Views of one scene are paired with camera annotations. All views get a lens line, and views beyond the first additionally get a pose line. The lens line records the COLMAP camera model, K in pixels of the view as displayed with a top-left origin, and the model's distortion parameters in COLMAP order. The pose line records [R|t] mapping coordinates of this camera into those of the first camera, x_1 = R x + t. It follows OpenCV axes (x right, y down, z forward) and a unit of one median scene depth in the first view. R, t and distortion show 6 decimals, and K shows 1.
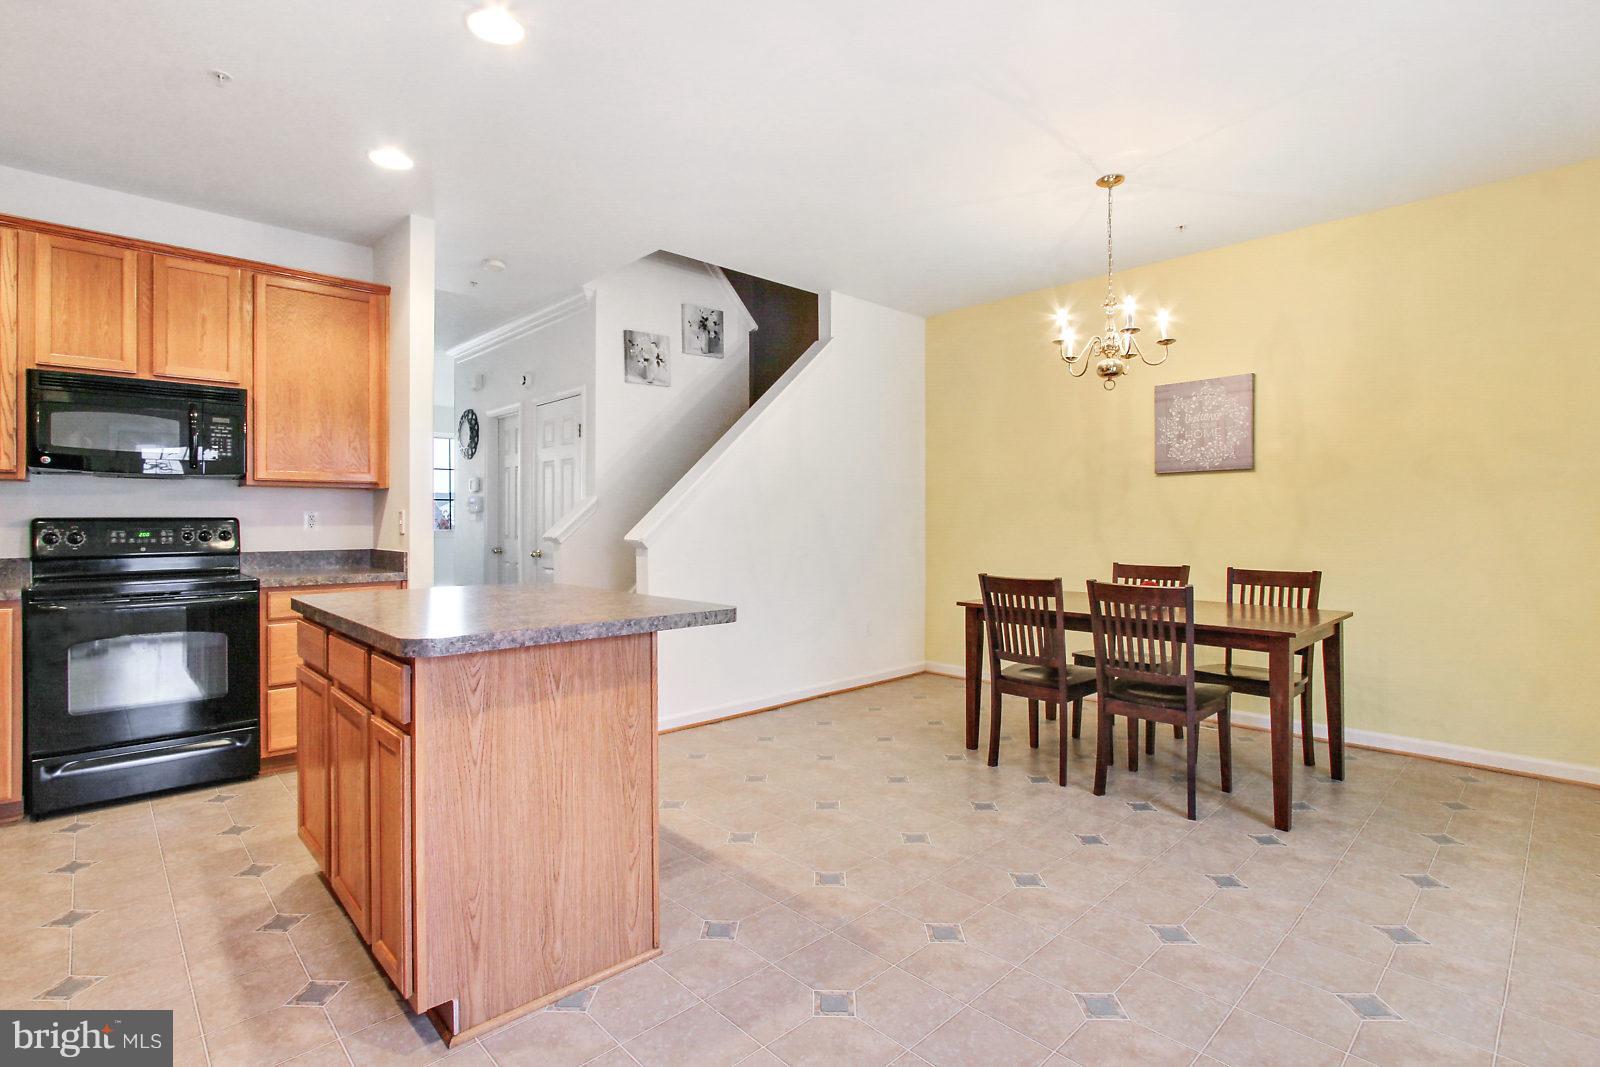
lens RADIAL K [[738.6, 0, 806.5], [0, 738.6, 527.1], [0, 0, 1]] dist [0.000523, 0.001350]
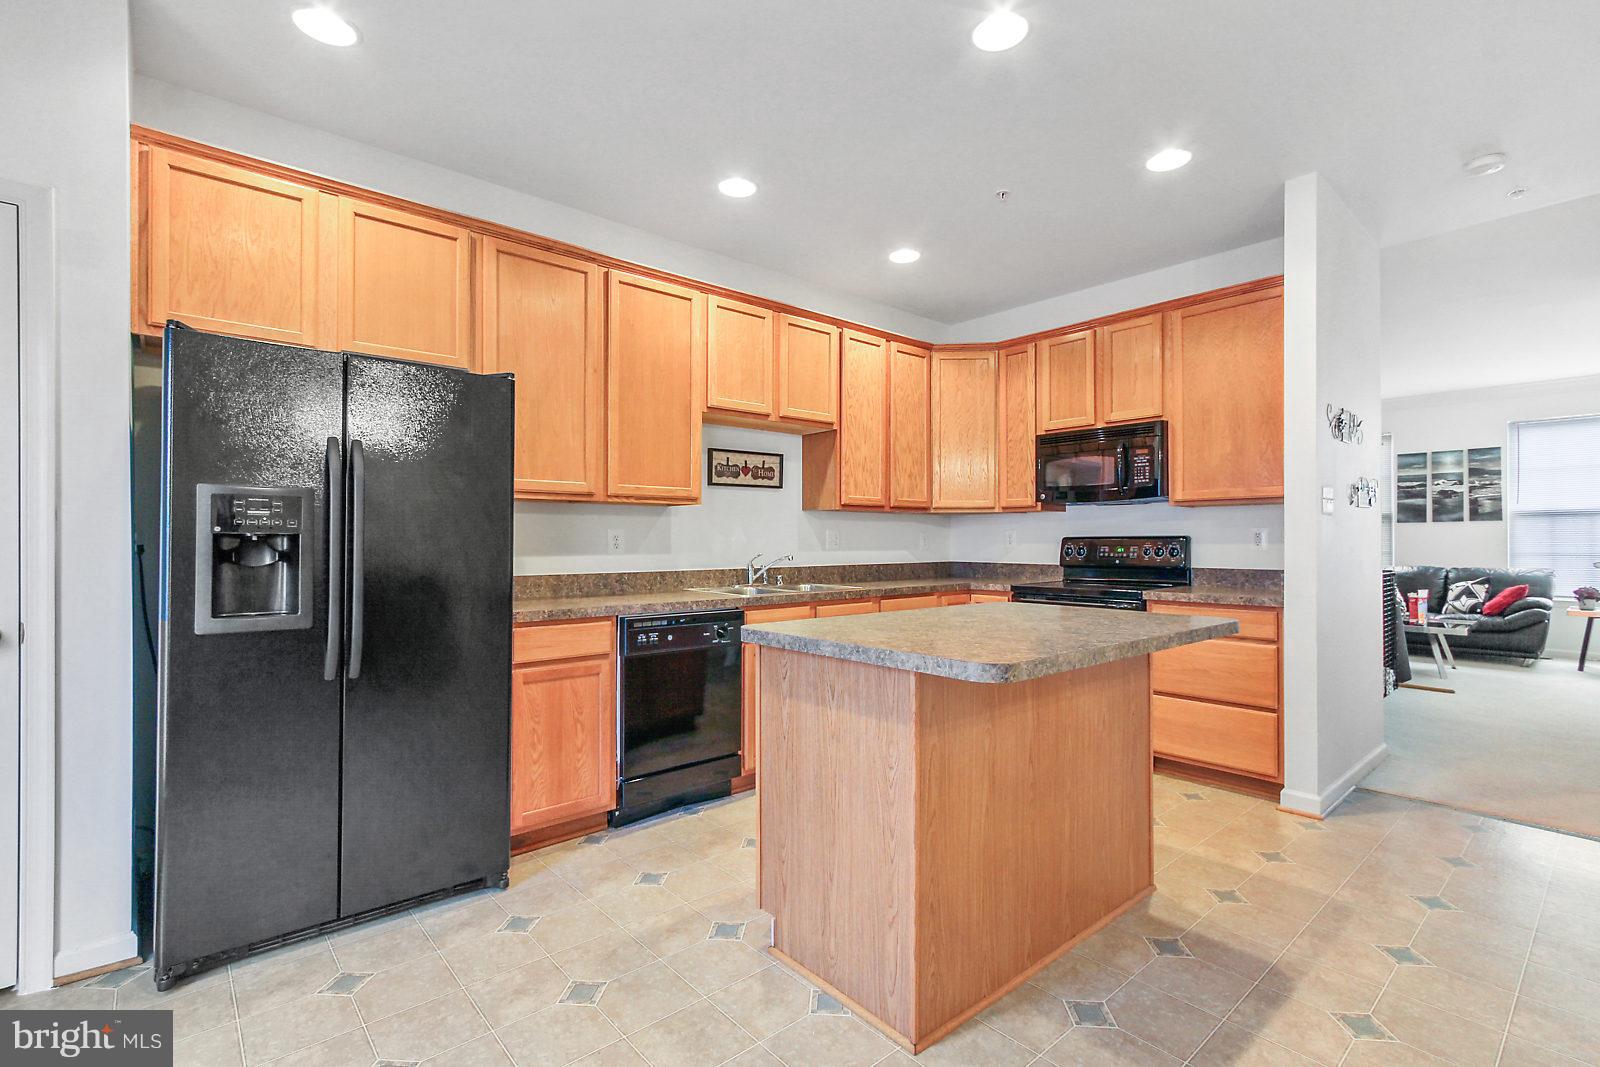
lens RADIAL K [[738.6, 0, 800.2], [0, 738.6, 533.5], [0, 0, 1]] dist [0.000523, 0.001350]
pose [[-0.047210, -0.007609, -0.998856, 0.420659], [-0.006107, 0.999954, -0.007329, -0.005861], [0.998866, 0.005754, -0.047254, 0.583641]]
